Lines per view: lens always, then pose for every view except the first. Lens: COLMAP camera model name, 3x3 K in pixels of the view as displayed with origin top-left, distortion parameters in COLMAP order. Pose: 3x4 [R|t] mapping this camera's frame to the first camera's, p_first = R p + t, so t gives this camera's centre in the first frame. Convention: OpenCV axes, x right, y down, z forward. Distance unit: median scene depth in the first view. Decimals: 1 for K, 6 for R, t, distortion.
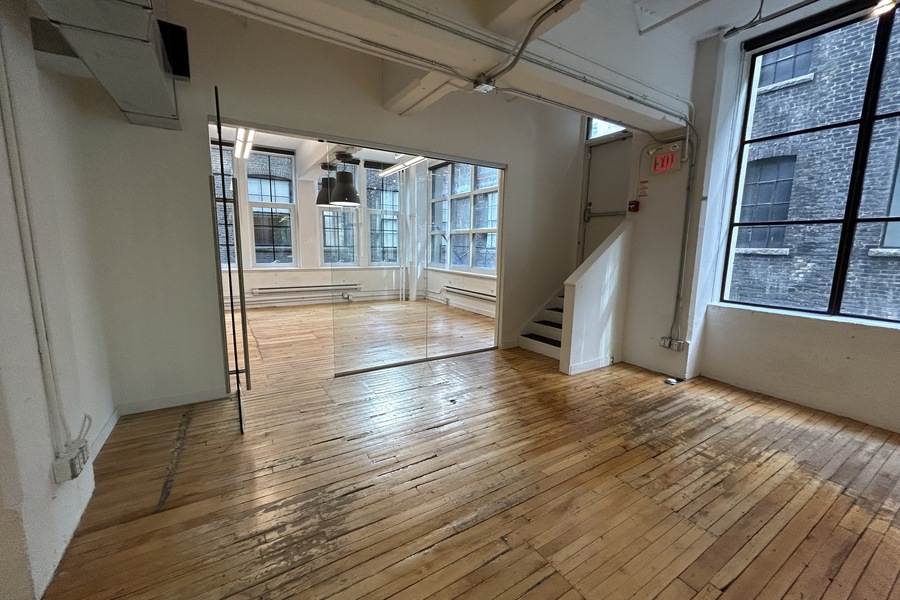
lens RADIAL K [[359.4, 0, 450.0], [0, 359.4, 300.0], [0, 0, 1]] dist [0.000175, -0.000011]
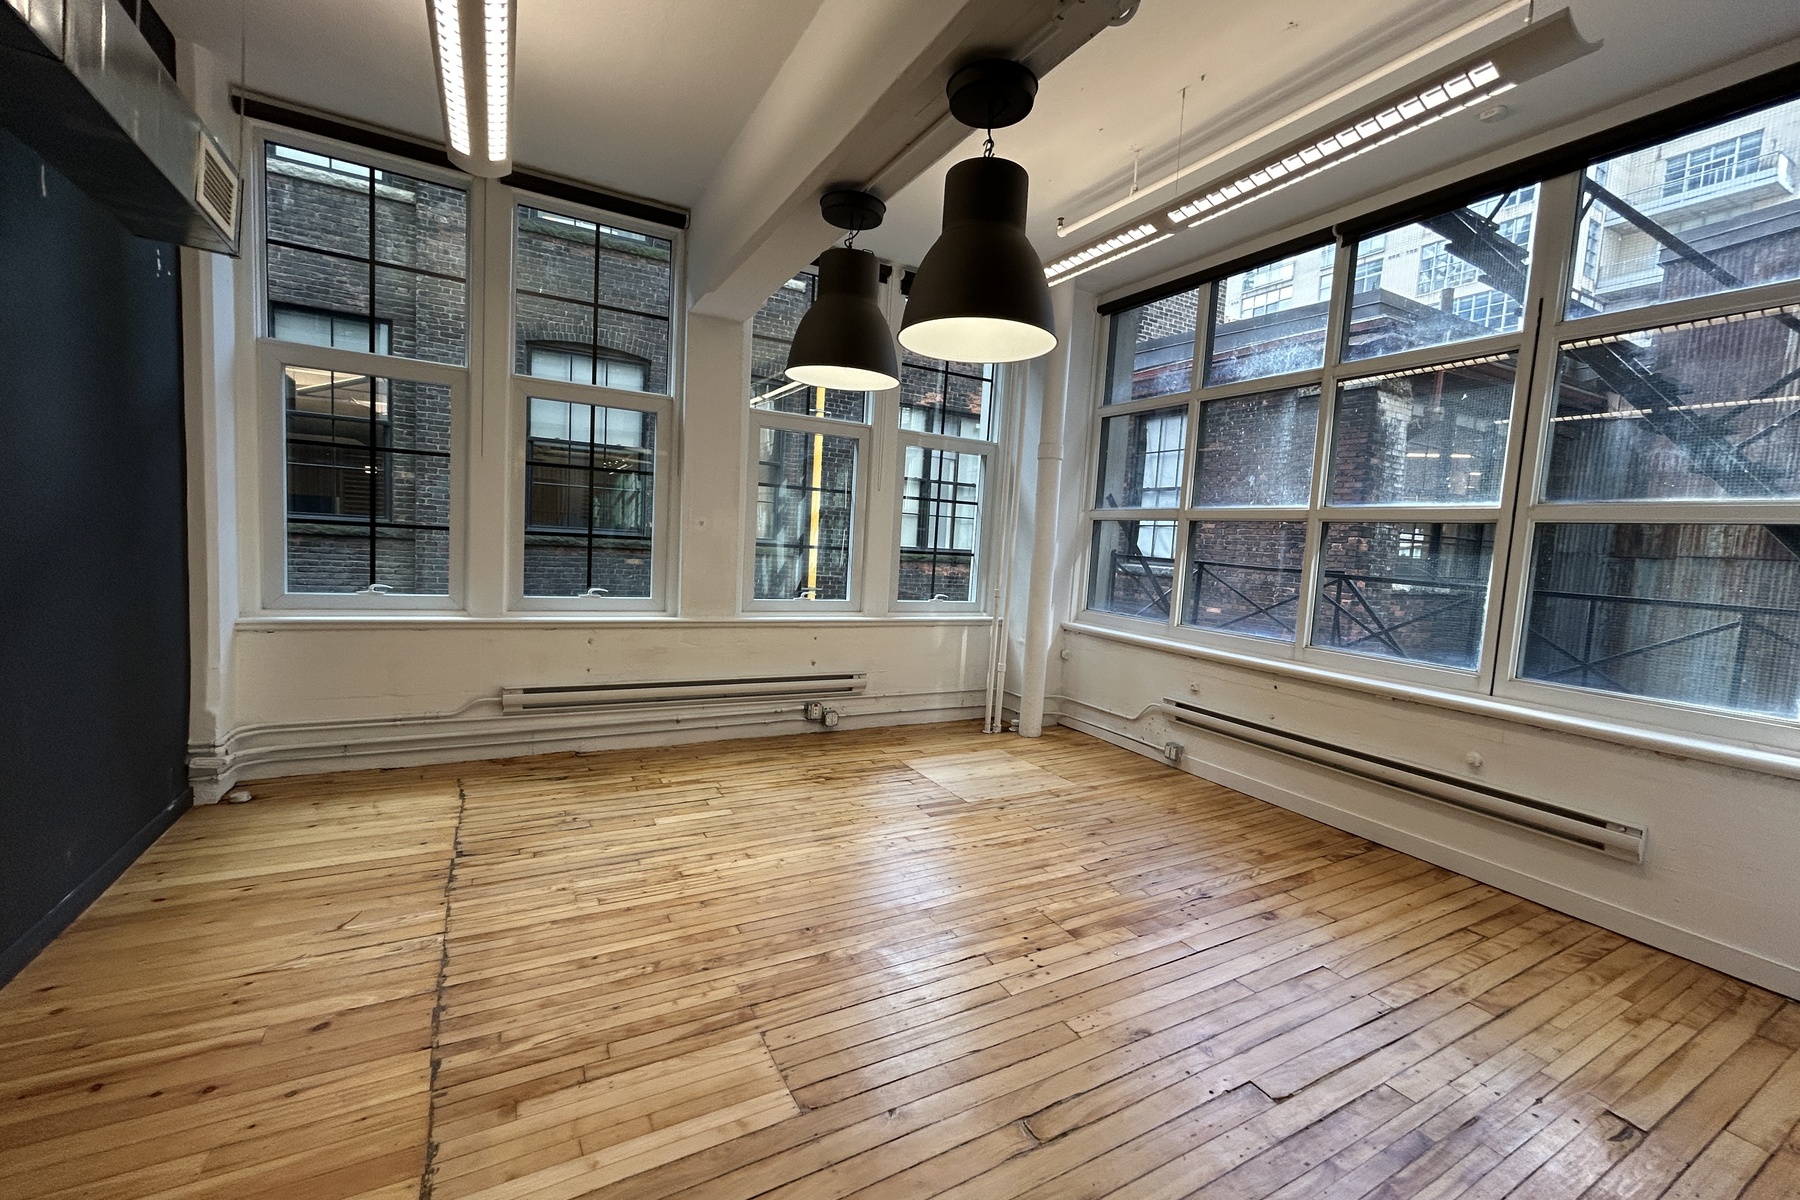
lens RADIAL K [[718.8, 0, 900.0], [0, 718.8, 600.0], [0, 0, 1]] dist [0.000175, -0.000011]
pose [[0.997986, 0.045557, -0.044144, -0.219697], [-0.048458, 0.996572, -0.067051, -0.074615], [0.040938, 0.069055, 0.996773, 0.450782]]
